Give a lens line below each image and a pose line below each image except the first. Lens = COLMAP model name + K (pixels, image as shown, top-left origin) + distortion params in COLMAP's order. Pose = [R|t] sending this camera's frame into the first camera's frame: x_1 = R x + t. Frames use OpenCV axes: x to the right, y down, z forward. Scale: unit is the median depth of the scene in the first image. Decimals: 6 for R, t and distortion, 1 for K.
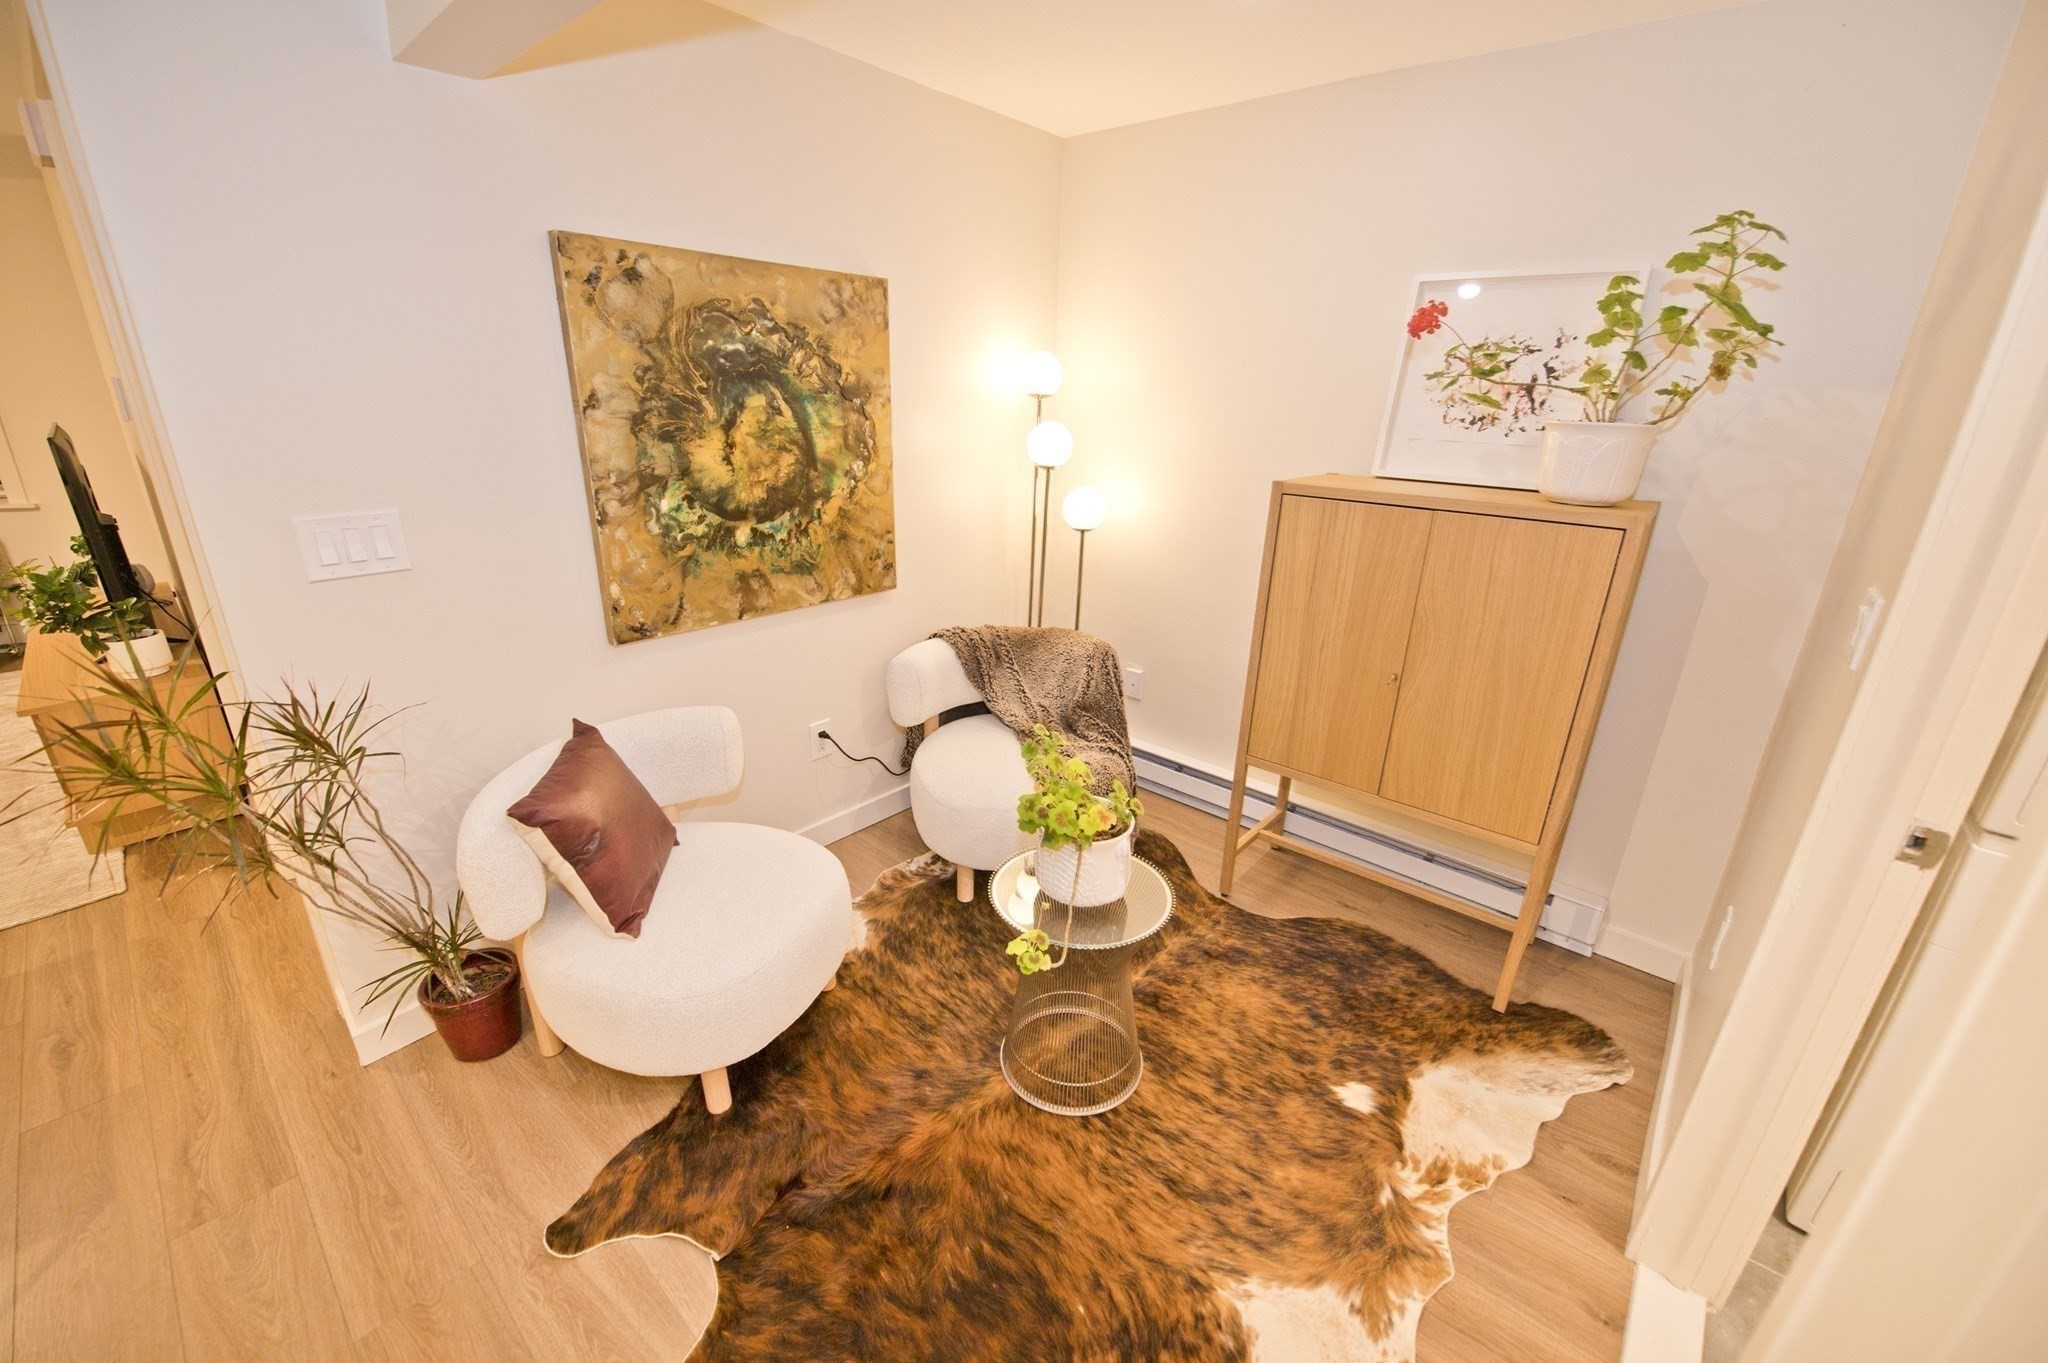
lens RADIAL K [[812.0, 0, 1020.9], [0, 812.0, 684.8], [0, 0, 1]] dist [-0.017841, -0.001478]
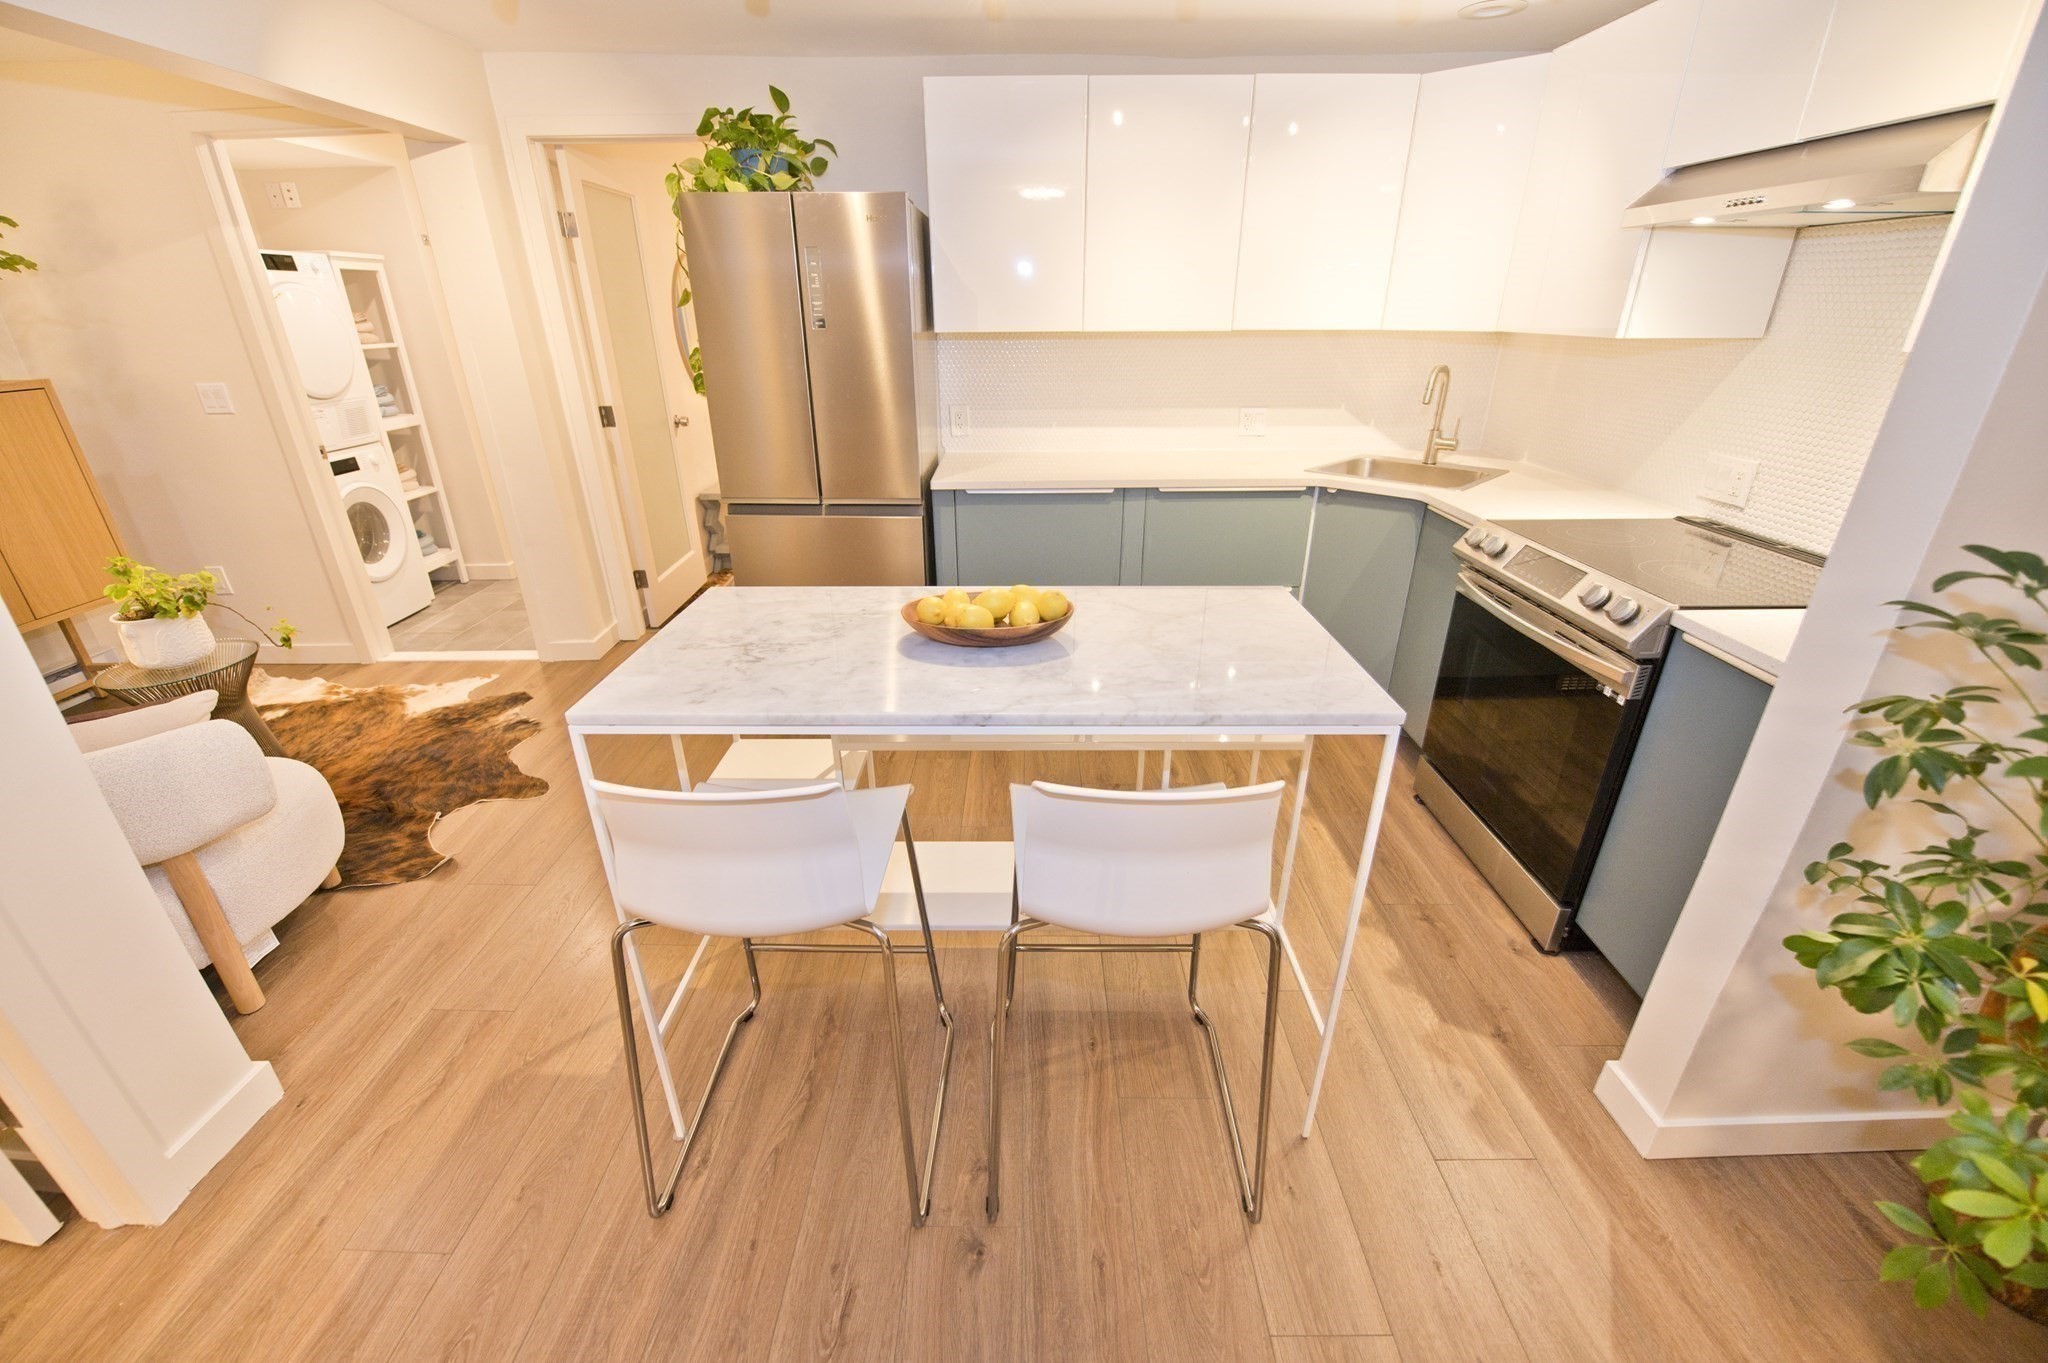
lens RADIAL K [[812.0, 0, 1020.9], [0, 812.0, 684.8], [0, 0, 1]] dist [-0.017841, -0.001478]
pose [[-0.657300, -0.337216, 0.673975, -1.516435], [0.242149, 0.752383, 0.612604, -0.180230], [-0.713667, 0.565867, -0.412884, 0.427134]]
